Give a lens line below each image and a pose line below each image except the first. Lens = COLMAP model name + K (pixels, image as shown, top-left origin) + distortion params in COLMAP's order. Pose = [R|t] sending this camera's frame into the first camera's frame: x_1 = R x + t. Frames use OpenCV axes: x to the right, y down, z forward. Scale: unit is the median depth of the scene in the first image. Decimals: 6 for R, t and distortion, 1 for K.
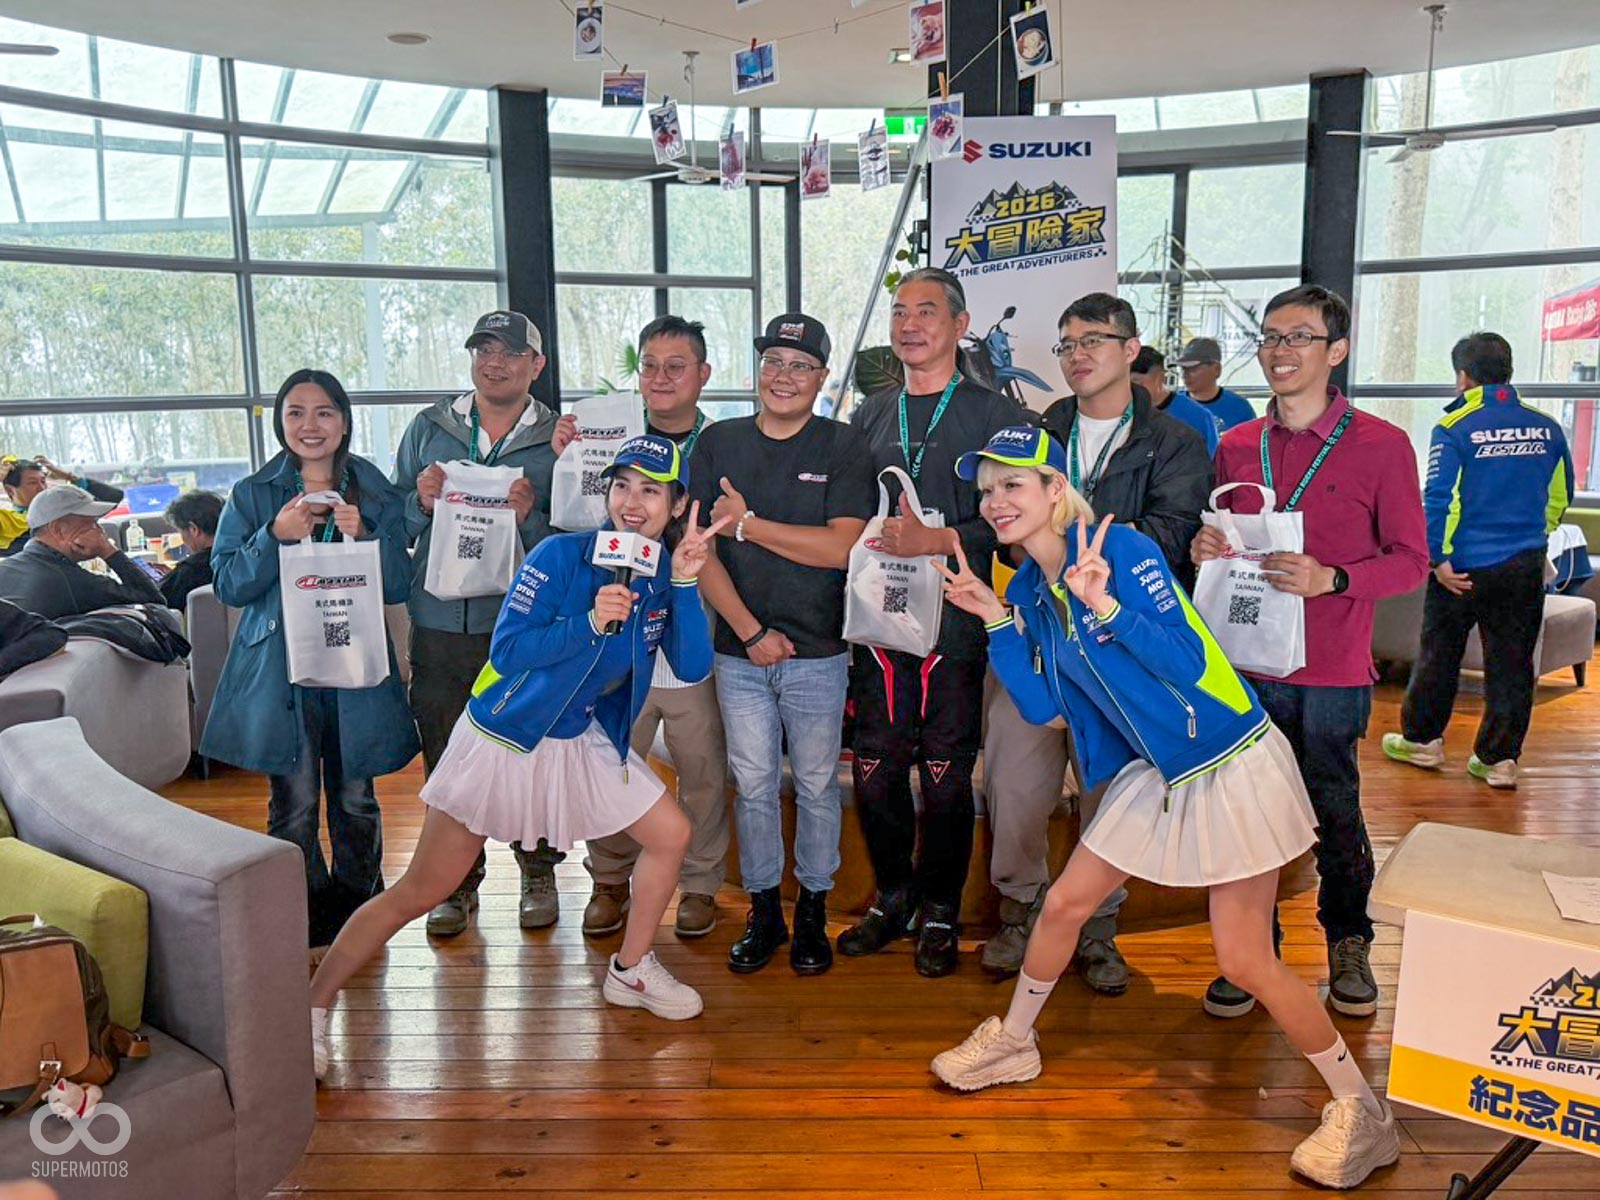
lens RADIAL K [[1412.8, 0, 775.5], [0, 1412.8, 611.1], [0, 0, 1]] dist [0.140689, -0.259843]
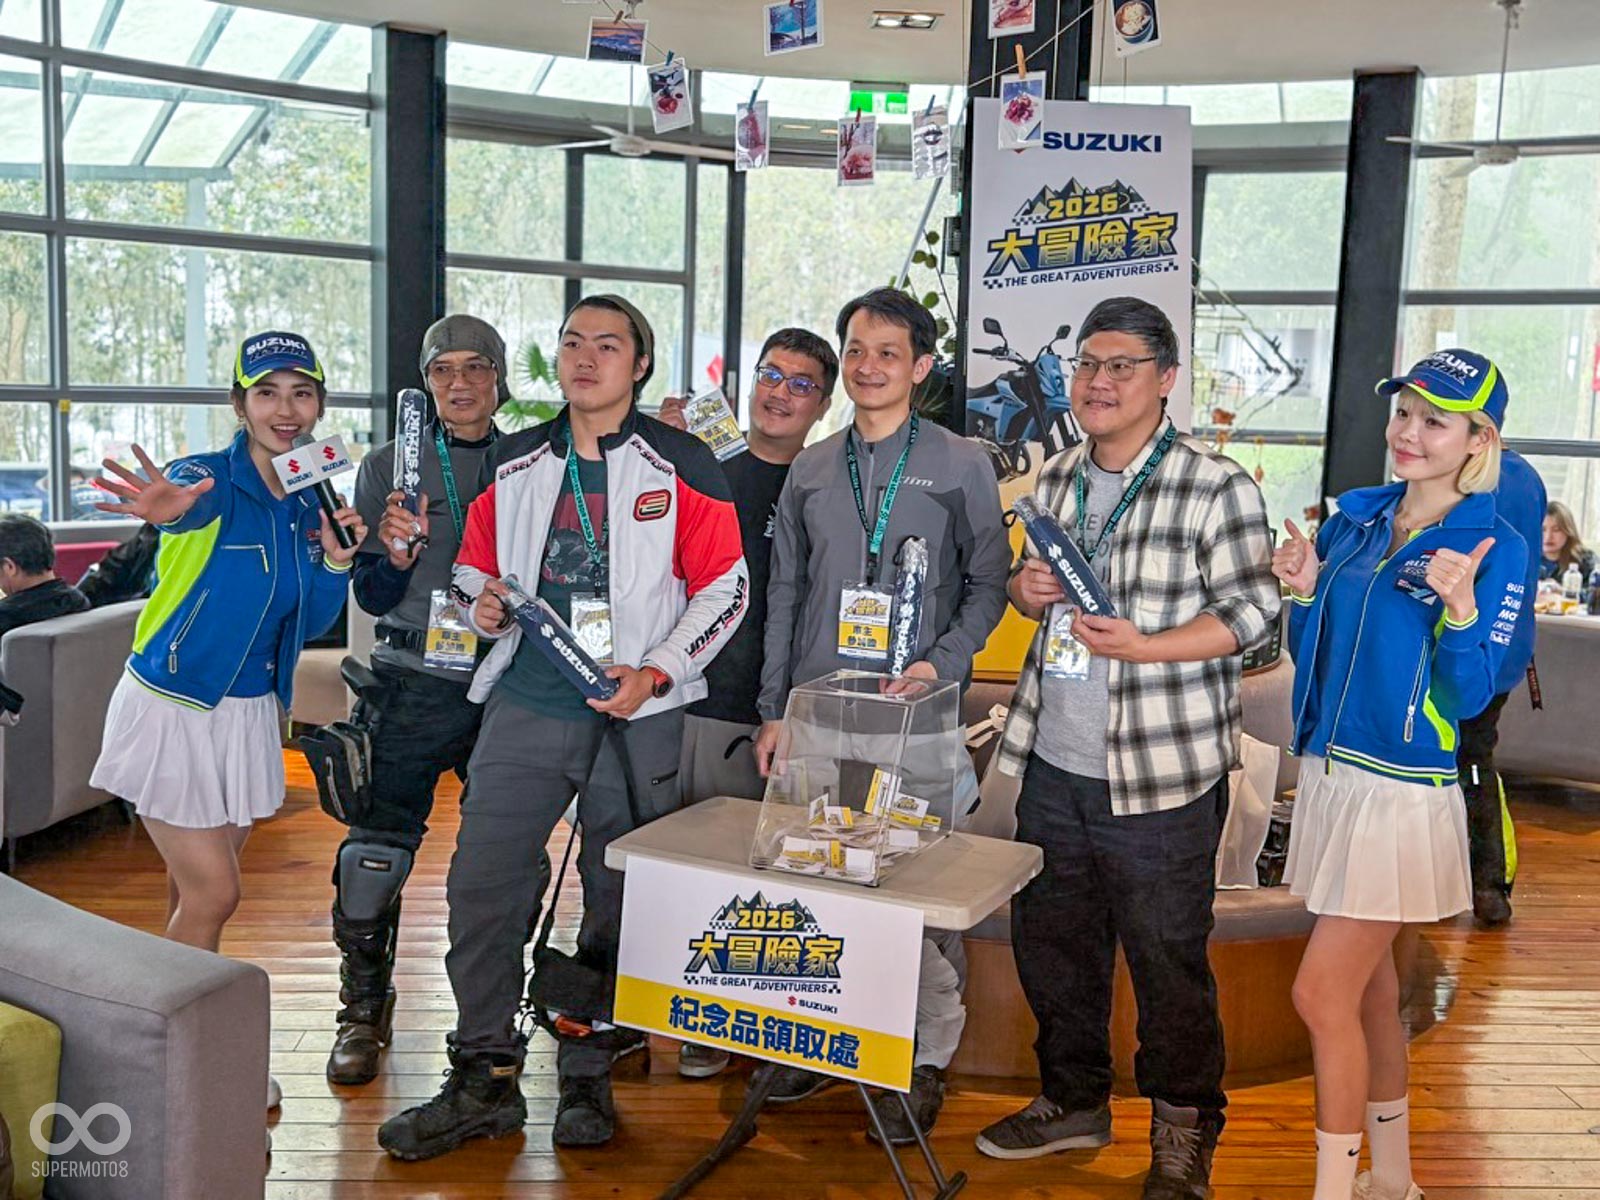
lens RADIAL K [[1721.2, 0, 796.9], [0, 1721.2, 589.5], [0, 0, 1]] dist [0.208083, -0.479762]
pose [[0.995940, 0.035805, 0.082589, -0.068542], [-0.031551, 0.998136, -0.052242, -0.000940], [-0.084306, 0.049424, 0.995213, 0.008448]]
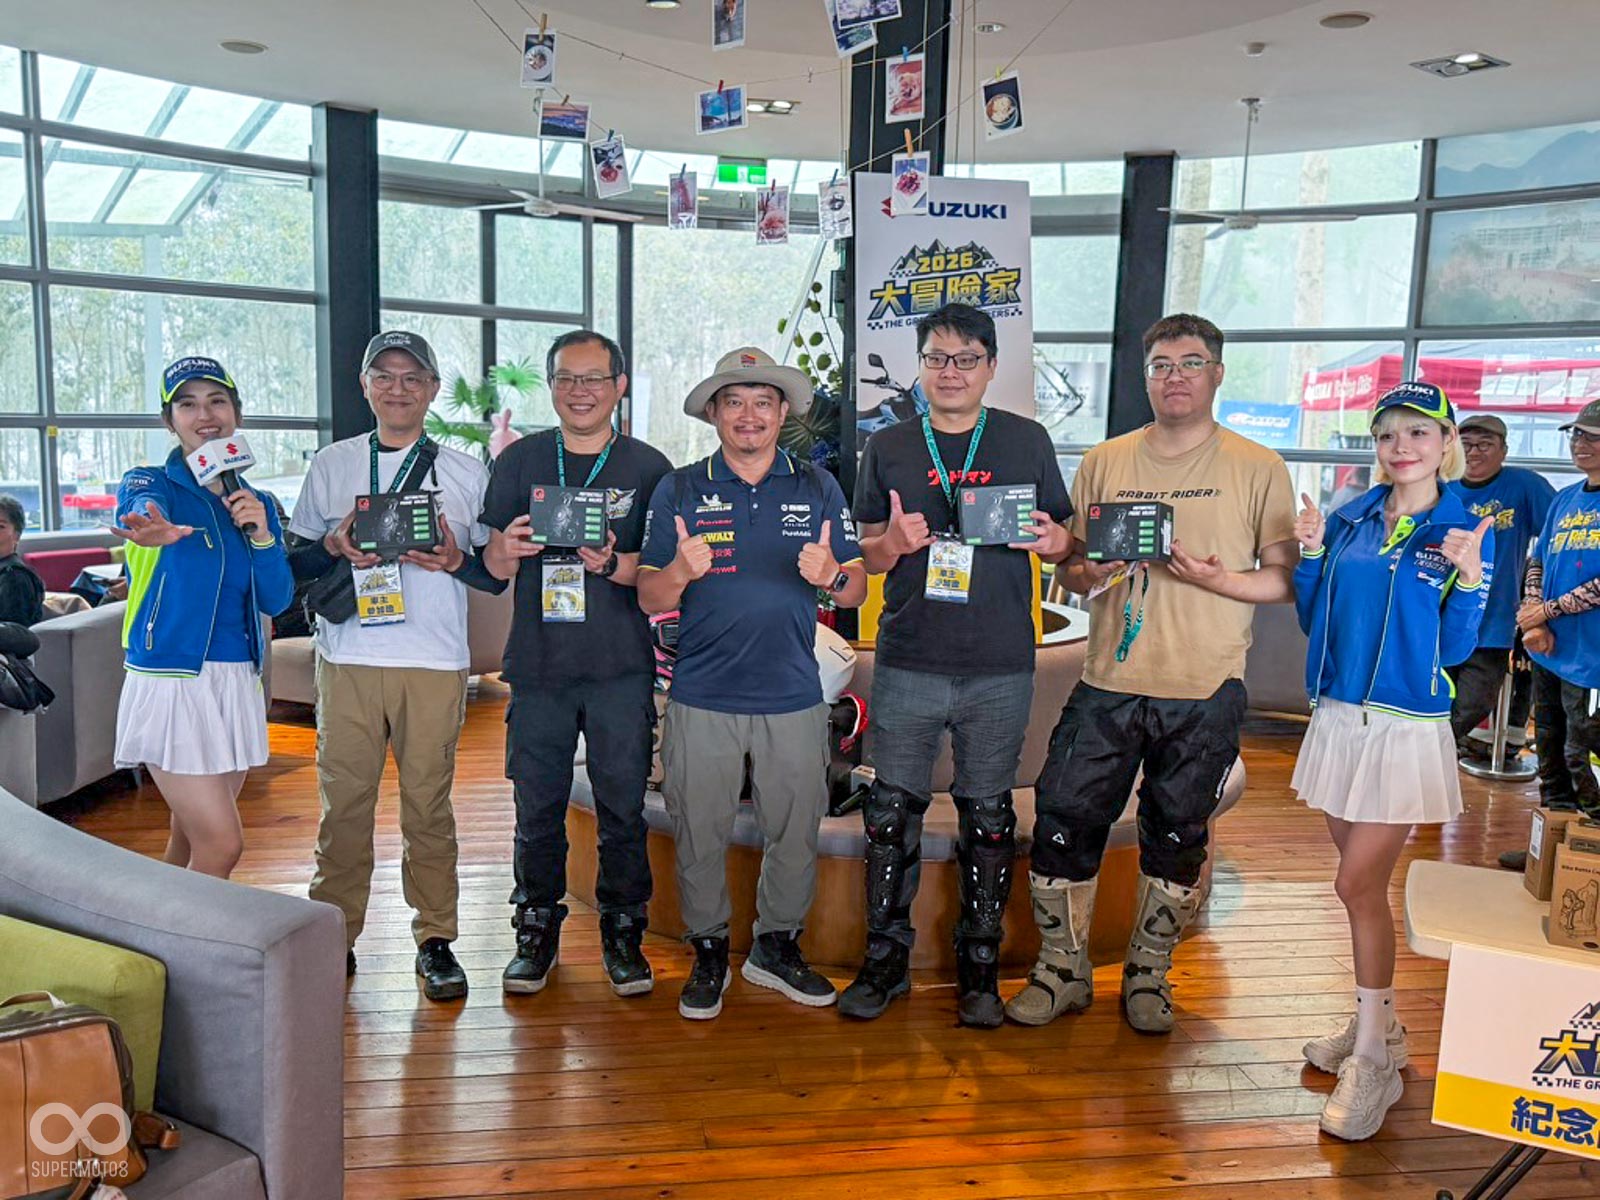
lens RADIAL K [[1416.3, 0, 801.8], [0, 1416.3, 613.6], [0, 0, 1]] dist [0.130283, -0.229785]
pose [[0.983114, 0.012819, 0.182545, -0.111102], [-0.007730, 0.999562, -0.028565, -0.000914], [-0.182831, 0.026672, 0.982782, 0.015831]]
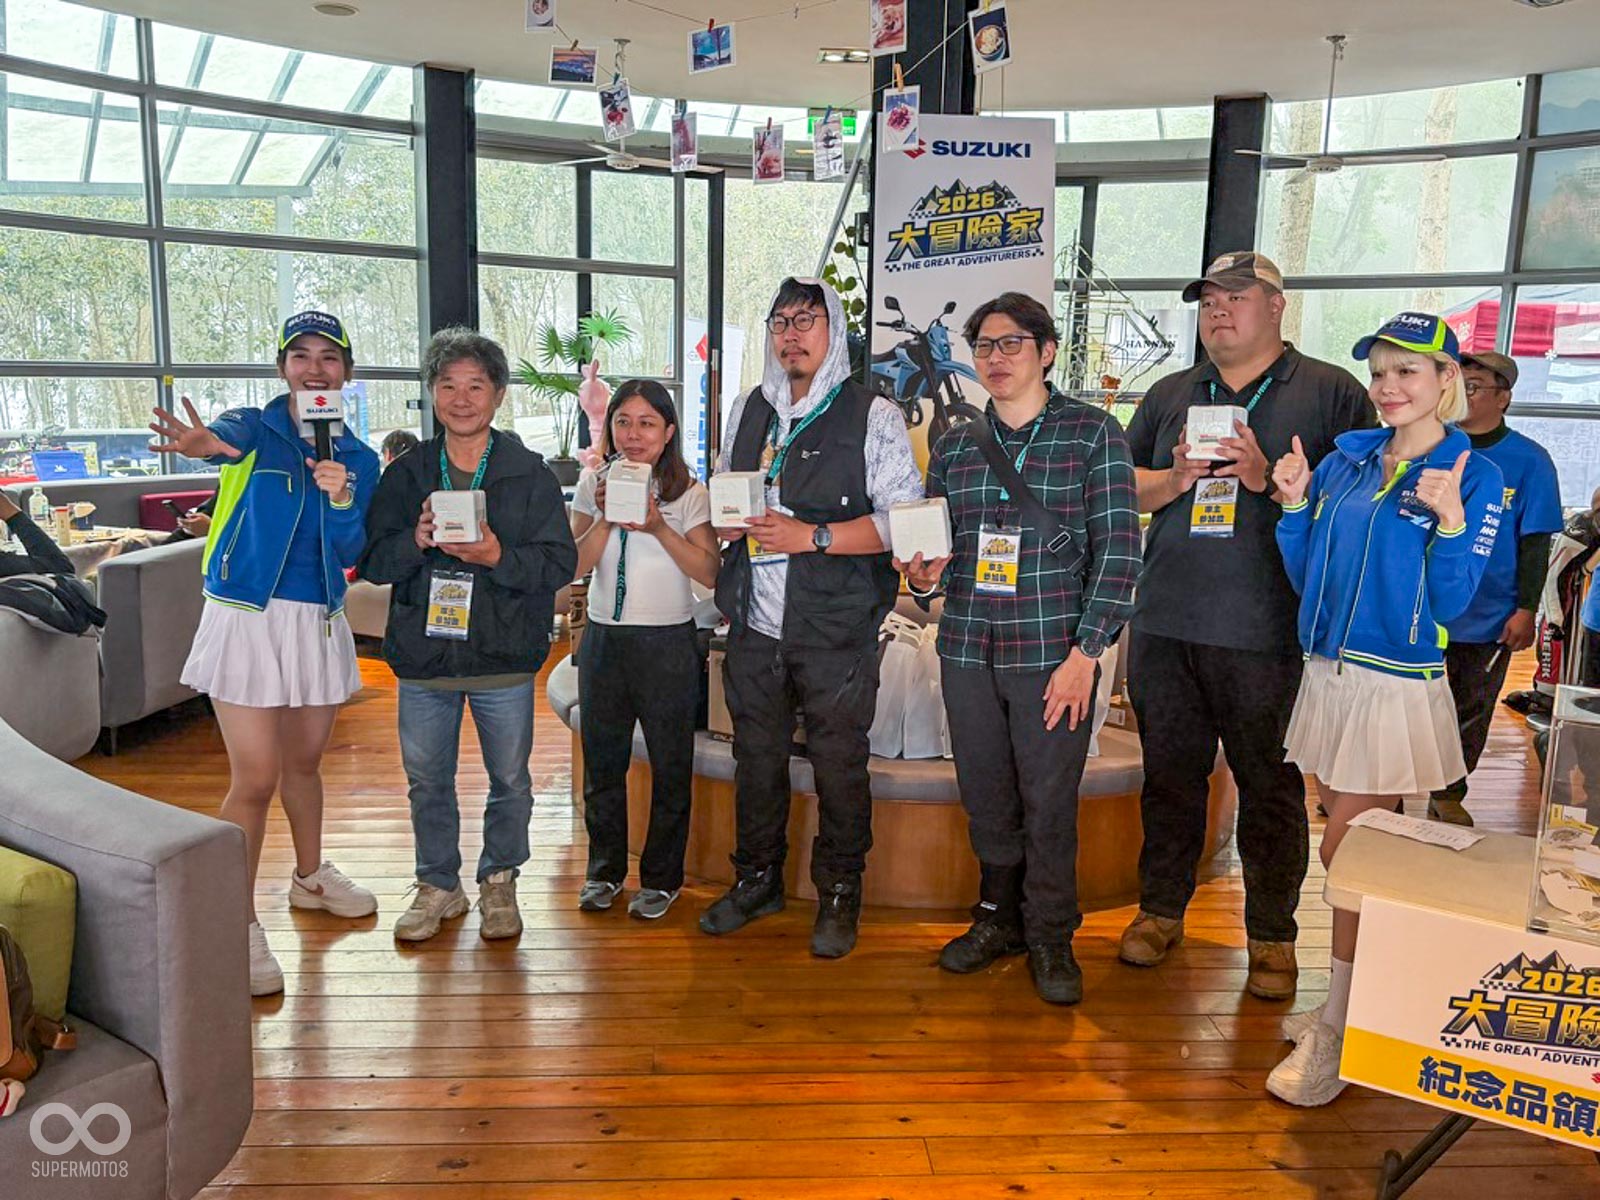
lens RADIAL K [[1373.6, 0, 797.4], [0, 1373.6, 607.2], [0, 0, 1]] dist [0.120592, -0.217807]
pose [[0.995939, 0.021488, 0.087424, -0.025499], [-0.021990, 0.999747, 0.004784, 0.002301], [-0.087299, -0.006687, 0.996160, 0.023745]]
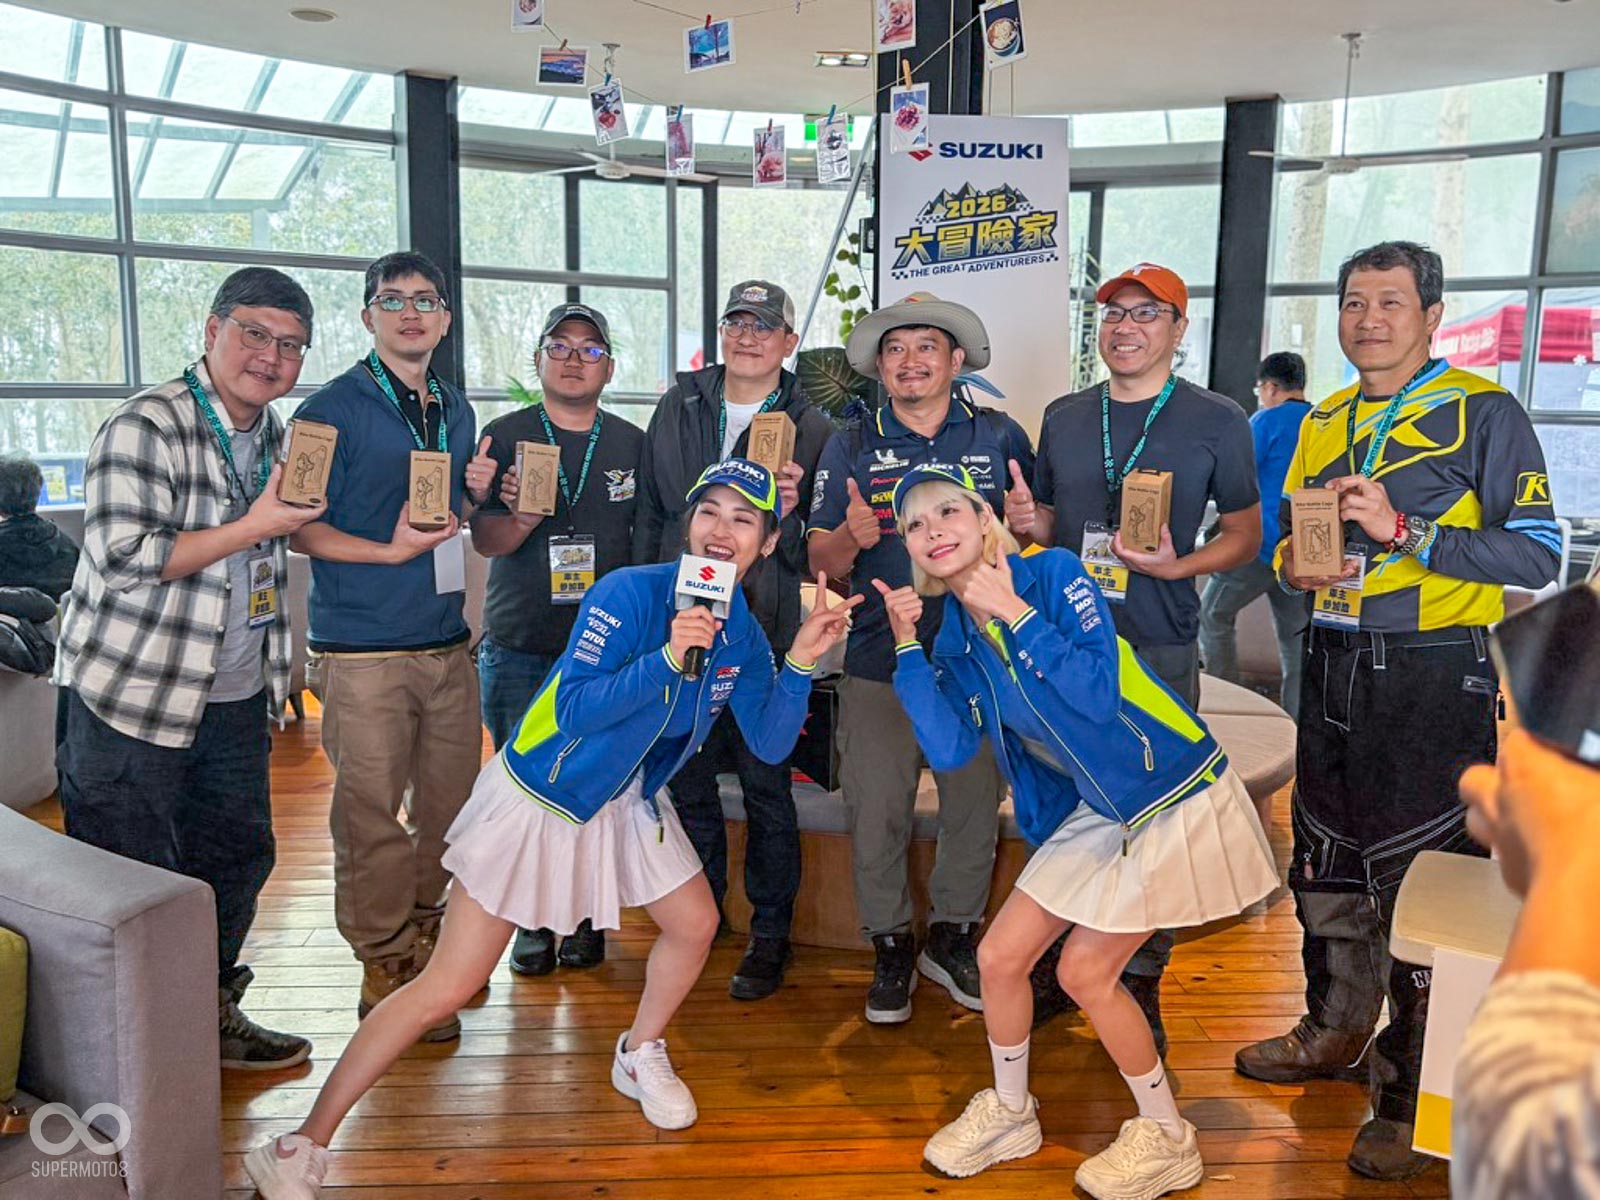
lens RADIAL K [[1421.8, 0, 803.0], [0, 1421.8, 594.3], [0, 0, 1]] dist [0.128320, -0.237249]
pose [[0.995614, 0.013061, 0.092639, -0.029256], [-0.011270, 0.999740, -0.019833, 0.000086], [-0.092874, 0.018702, 0.995502, 0.045552]]
